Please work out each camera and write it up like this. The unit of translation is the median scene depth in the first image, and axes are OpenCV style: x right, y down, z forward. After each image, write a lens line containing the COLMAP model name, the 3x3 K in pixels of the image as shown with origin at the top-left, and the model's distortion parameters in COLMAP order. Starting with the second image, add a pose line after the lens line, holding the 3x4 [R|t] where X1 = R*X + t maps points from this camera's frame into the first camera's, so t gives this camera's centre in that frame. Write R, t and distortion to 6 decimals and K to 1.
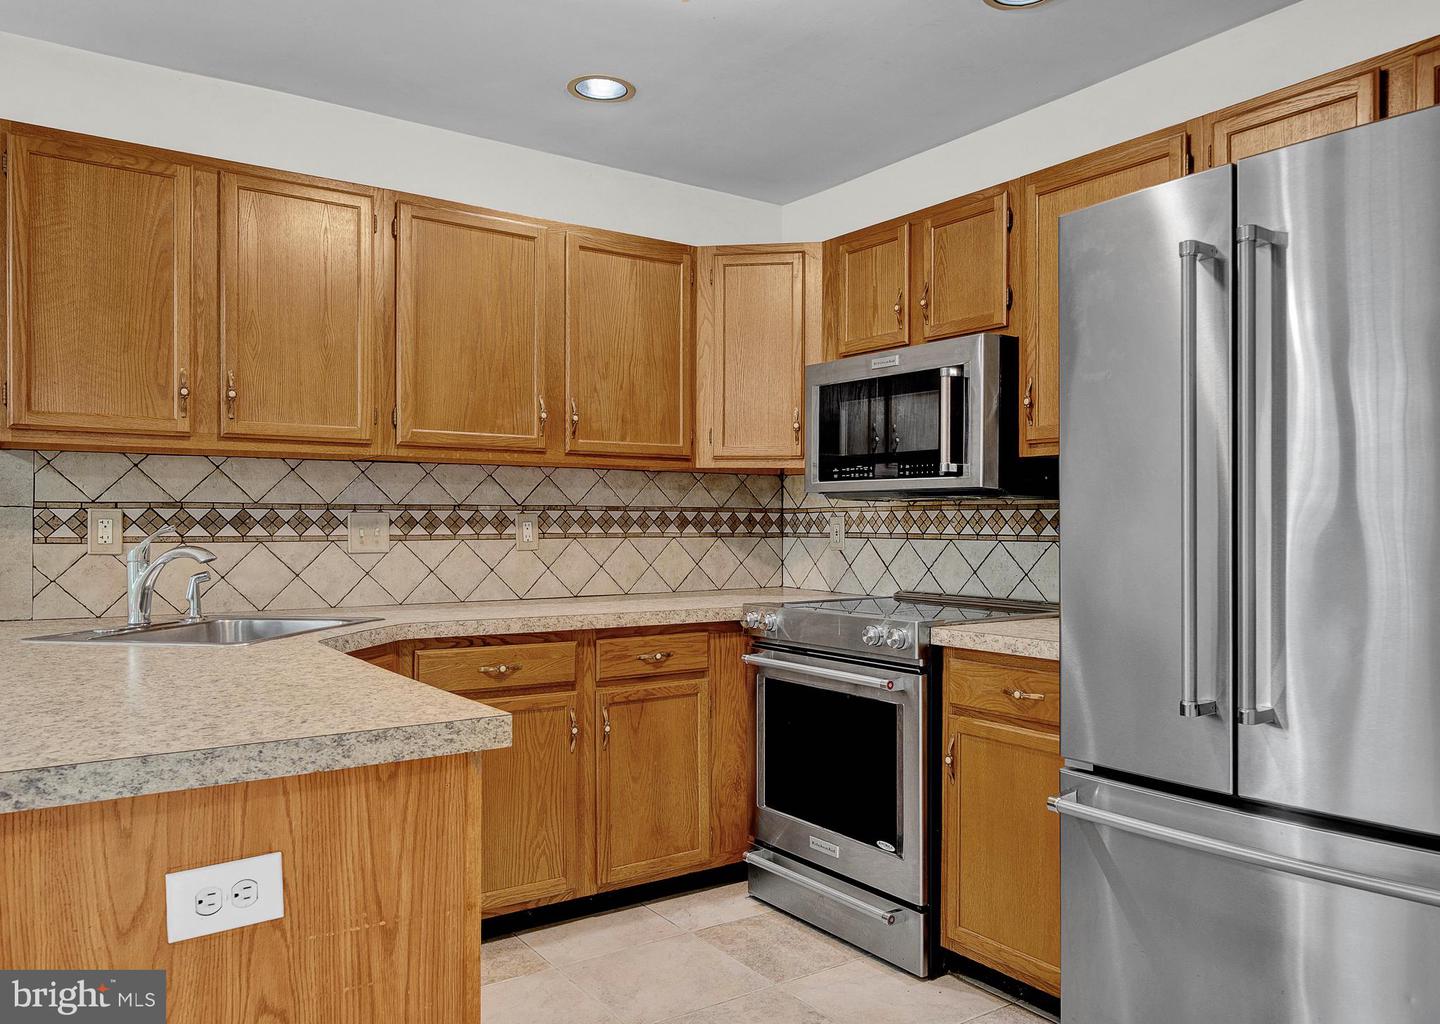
lens RADIAL K [[1041.2, 0, 720.1], [0, 1041.2, 517.7], [0, 0, 1]] dist [-0.023498, -0.008261]
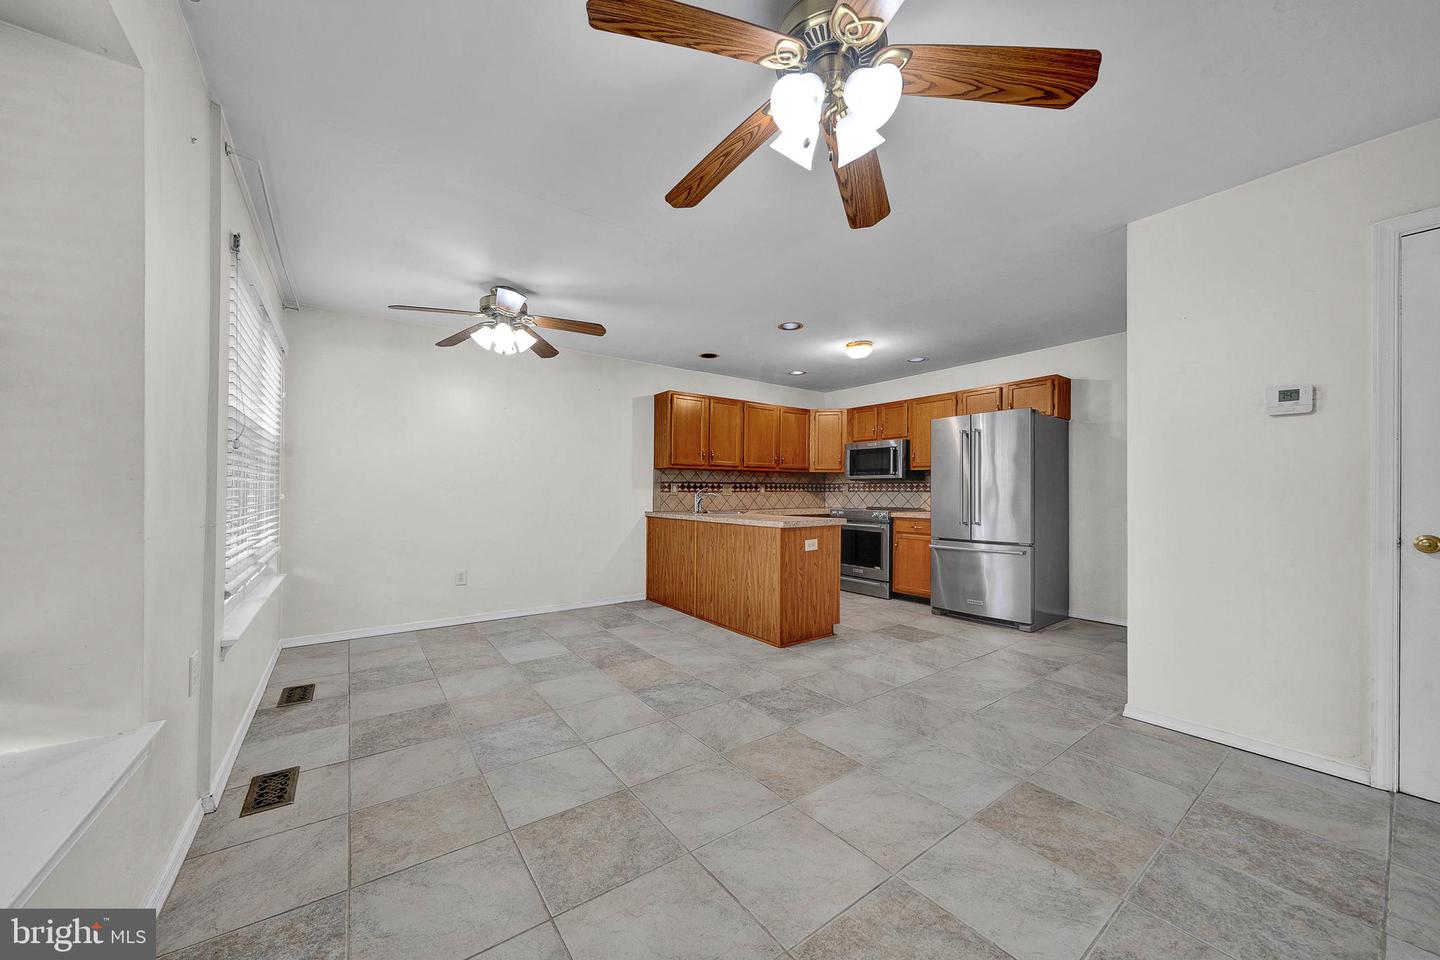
lens RADIAL K [[500.0, 0, 686.6], [0, 500.0, 493.4], [0, 0, 1]] dist [-0.000903, -0.000115]
pose [[0.999721, -0.000129, -0.023628, -0.495335], [0.000393, 0.999938, 0.011141, 0.007239], [0.023625, -0.011147, 0.999659, -0.878603]]
